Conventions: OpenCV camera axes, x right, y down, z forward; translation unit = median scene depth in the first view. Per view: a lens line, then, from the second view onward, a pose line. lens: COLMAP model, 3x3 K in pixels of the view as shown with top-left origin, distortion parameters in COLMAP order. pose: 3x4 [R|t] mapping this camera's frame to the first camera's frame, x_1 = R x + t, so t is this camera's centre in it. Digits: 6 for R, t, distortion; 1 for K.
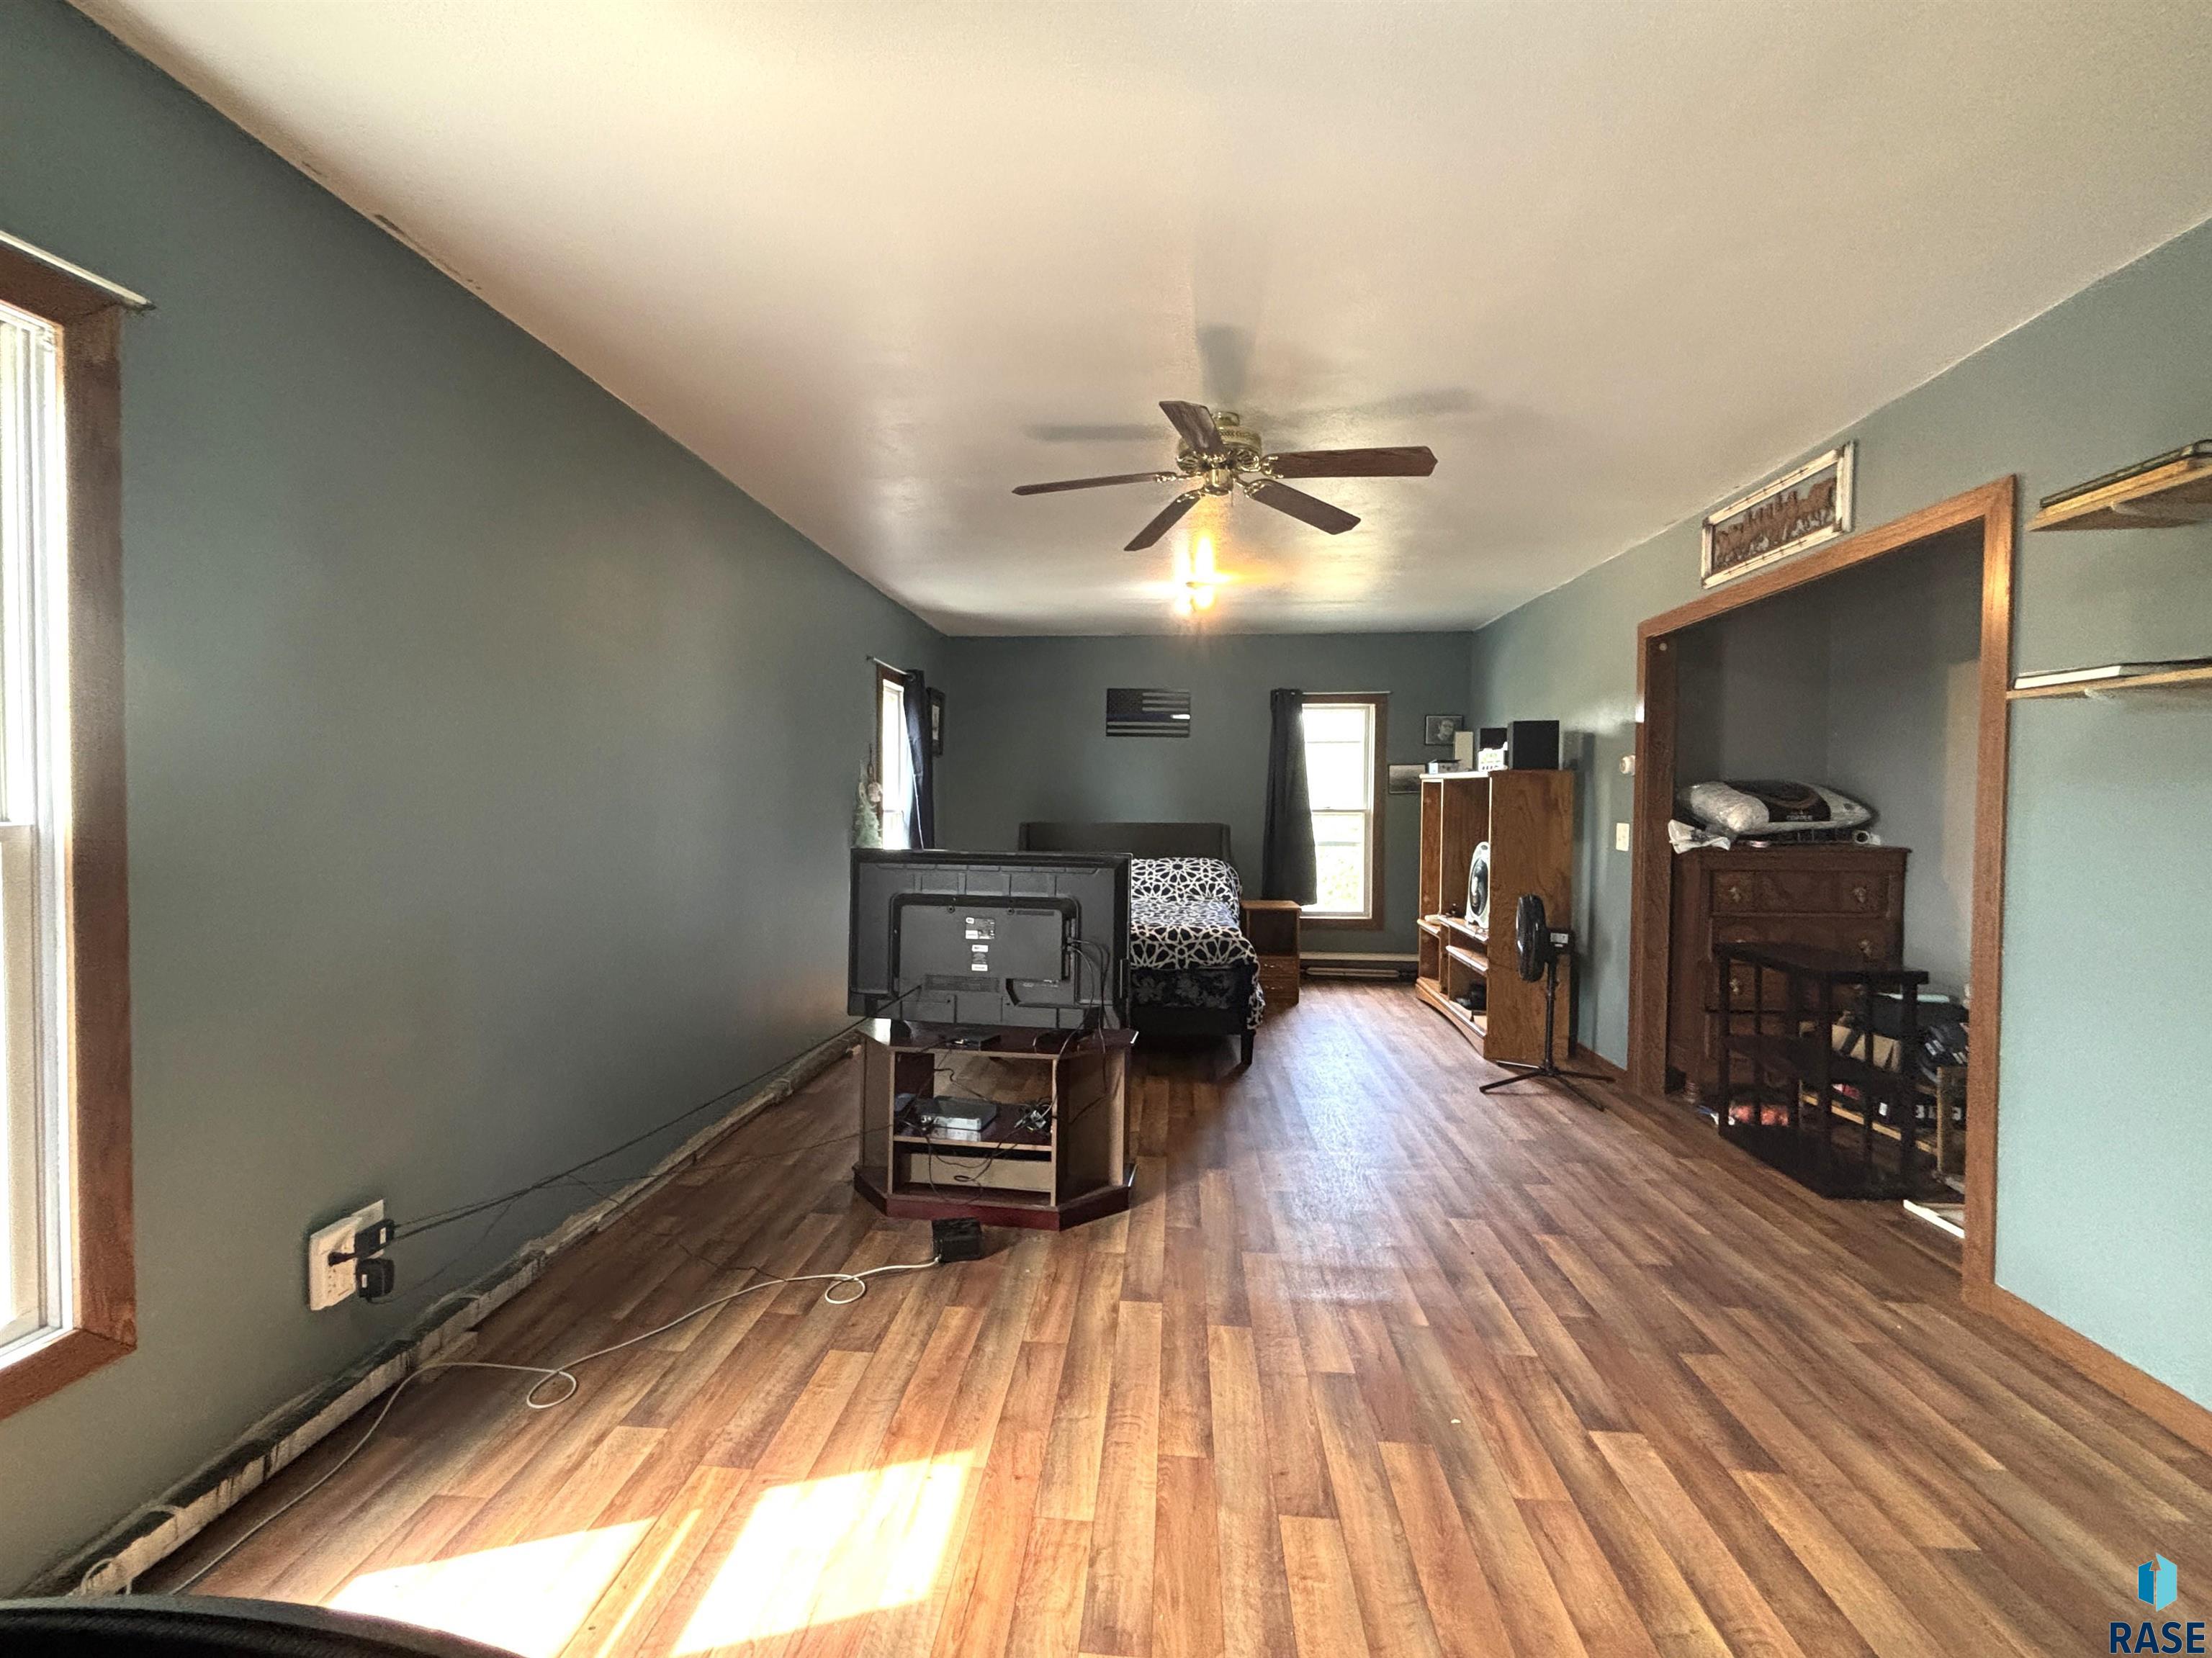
lens RADIAL K [[932.6, 0, 1113.0], [0, 932.6, 827.3], [0, 0, 1]] dist [0.007728, 0.001721]
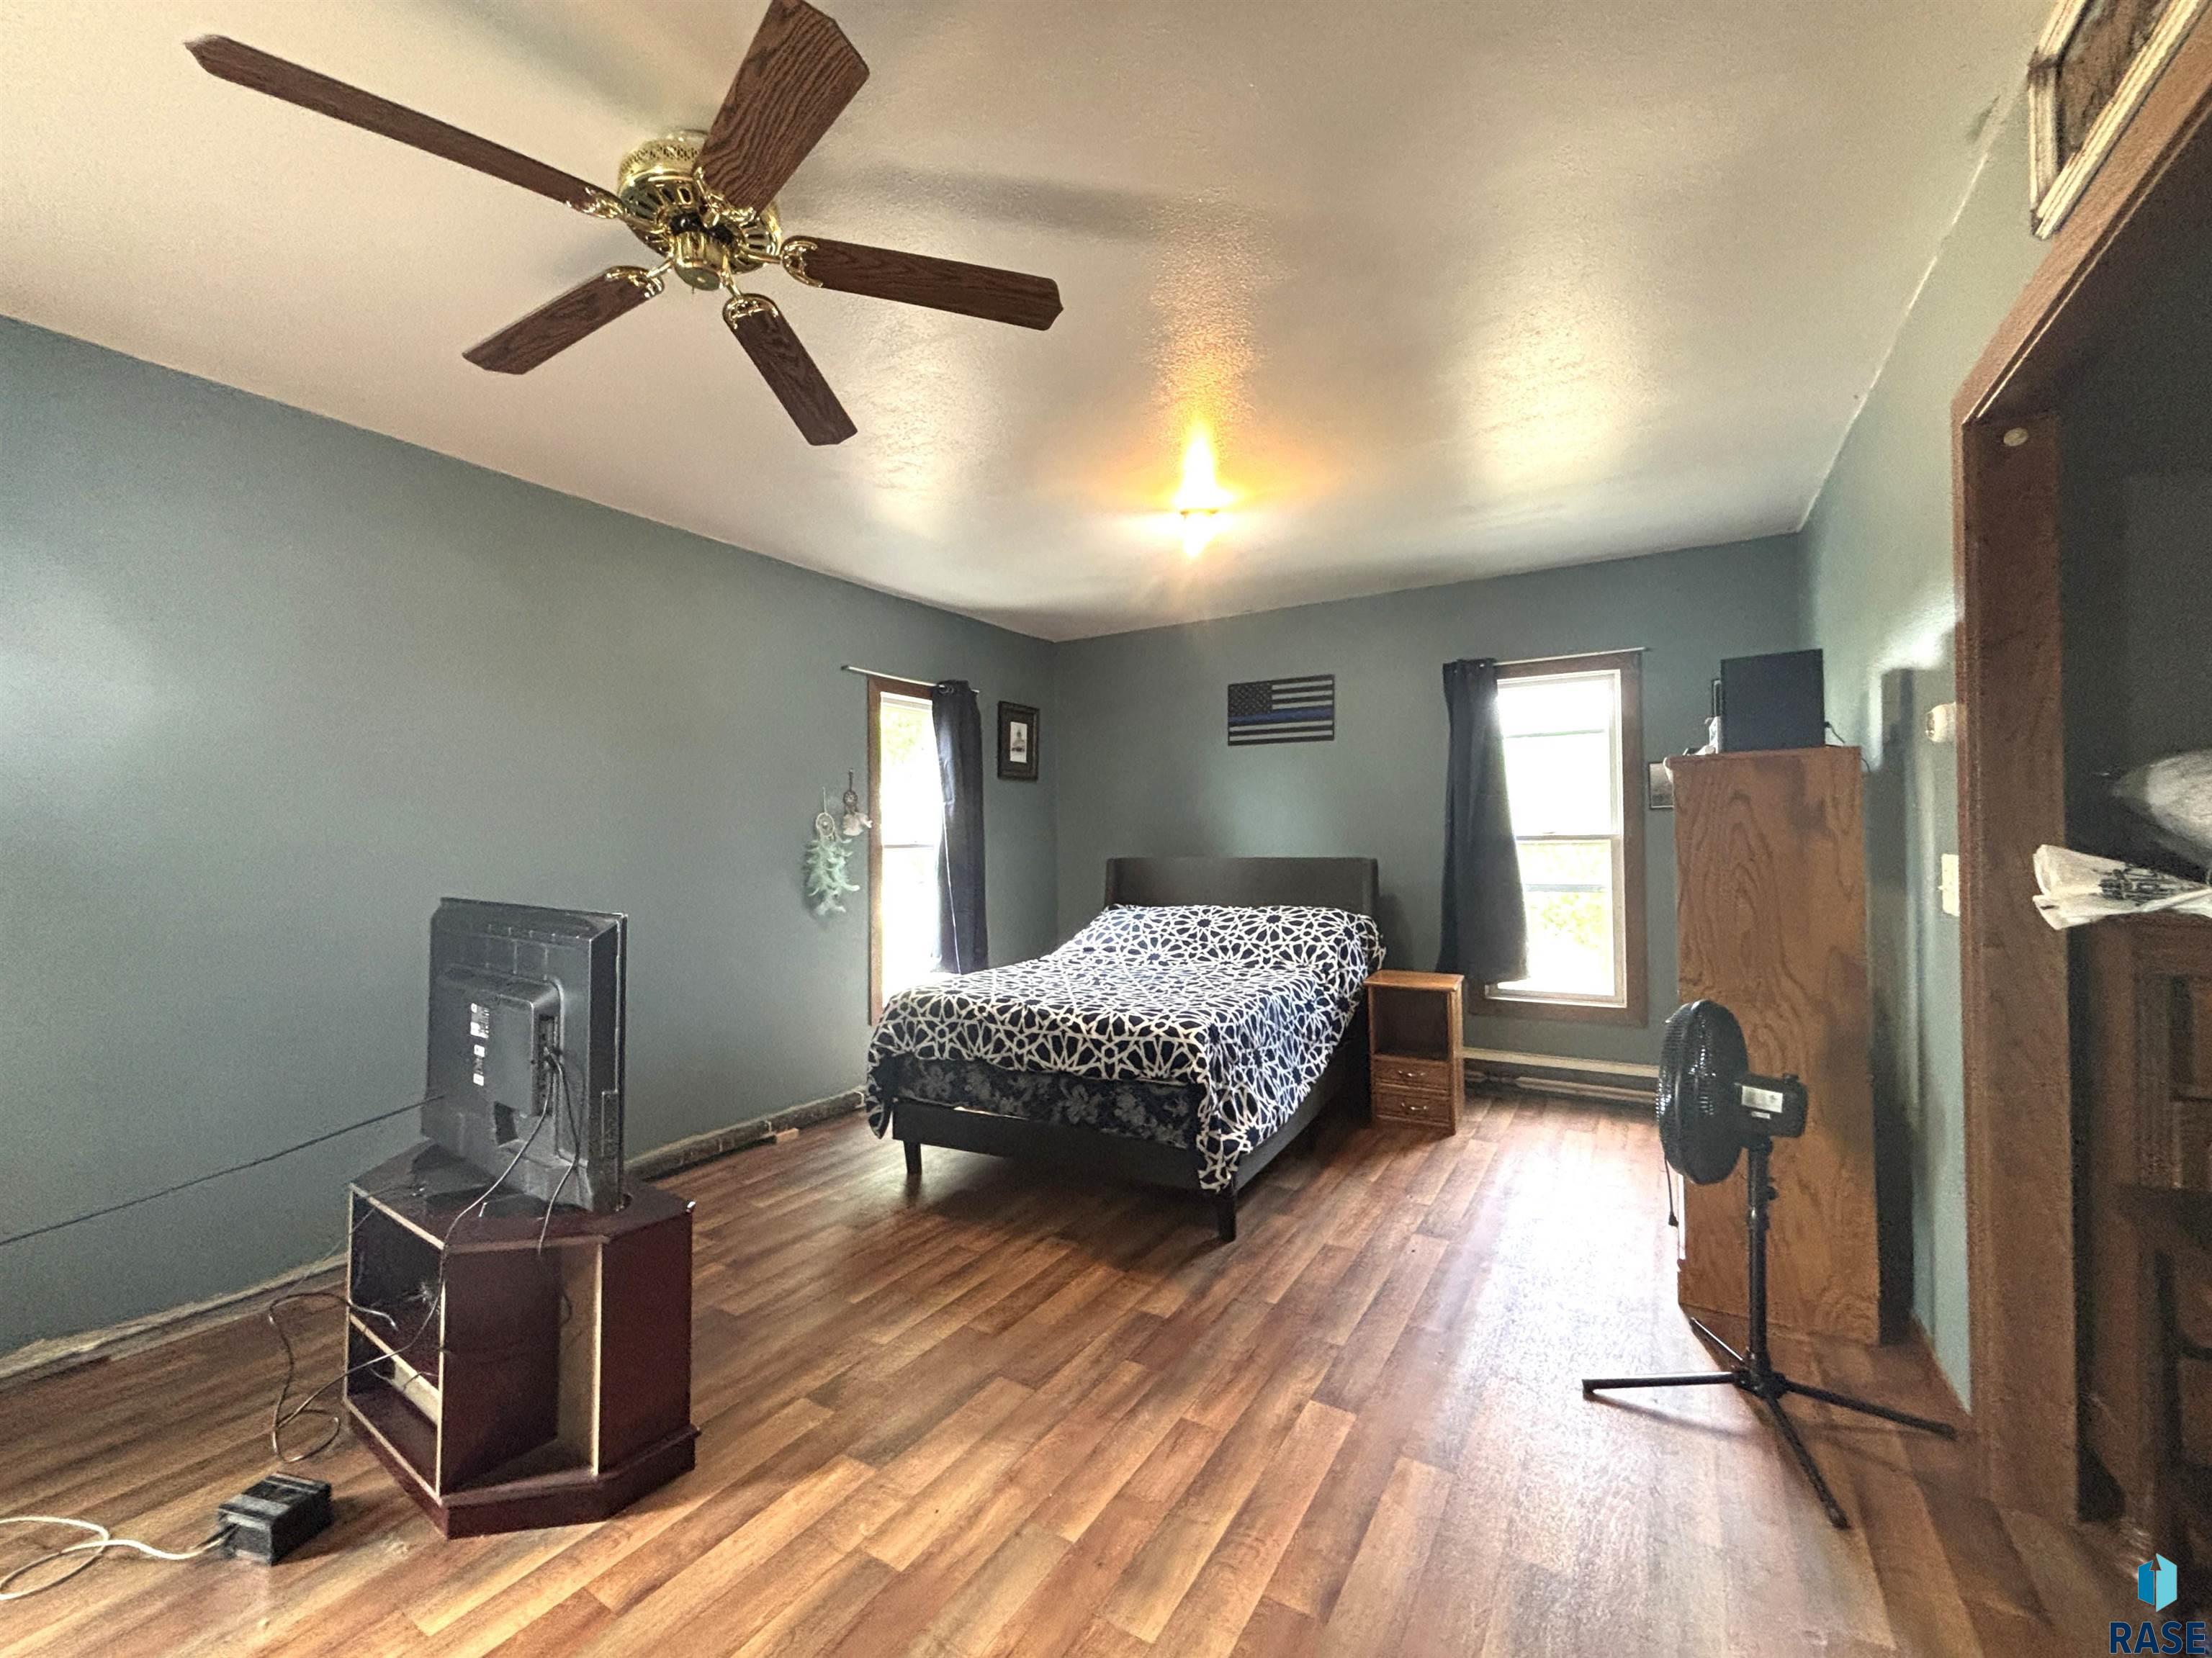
lens RADIAL K [[932.6, 0, 1119.9], [0, 932.6, 829.0], [0, 0, 1]] dist [0.007728, 0.001721]
pose [[0.886665, -0.021848, -0.461896, 0.589459], [0.005390, 0.999304, -0.036922, -0.002552], [0.462381, 0.030247, 0.886165, 0.614681]]
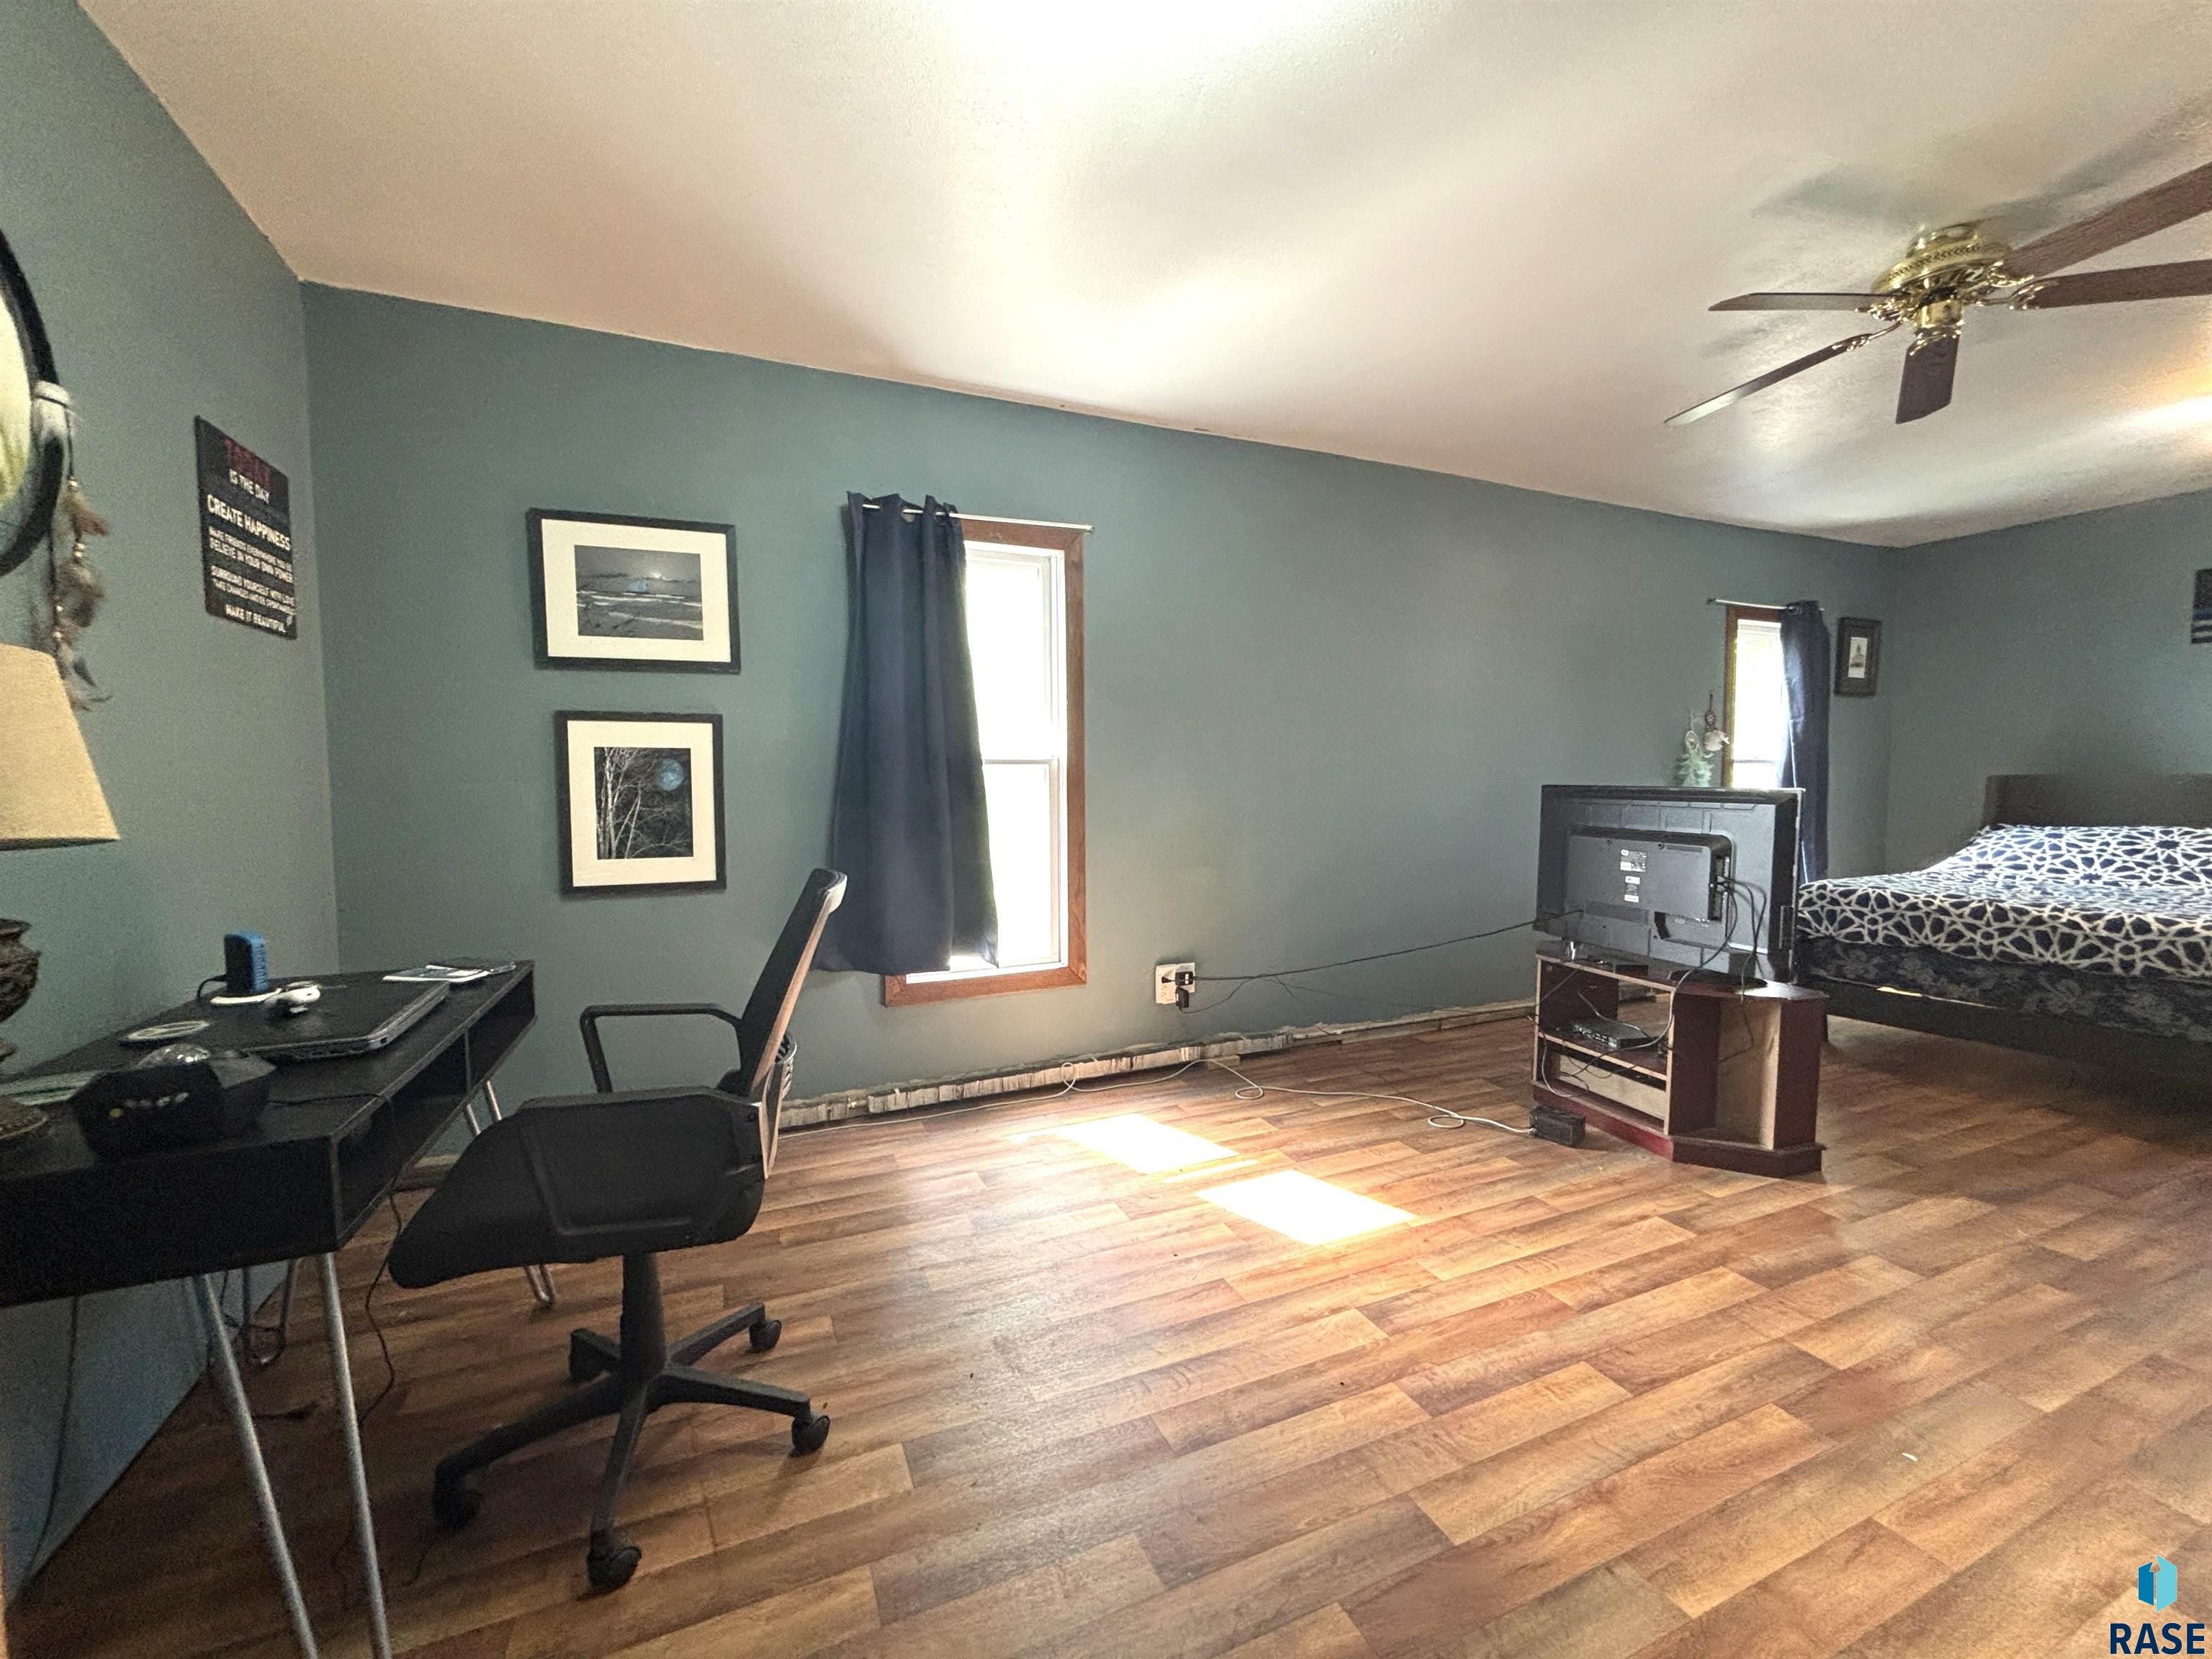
lens RADIAL K [[932.7, 0, 1100.7], [0, 932.7, 820.8], [0, 0, 1]] dist [0.007728, 0.001721]
pose [[0.463515, 0.036972, -0.885318, 0.510729], [-0.016501, 0.999316, 0.033094, 0.039320], [0.885936, -0.000731, 0.463808, -0.013736]]
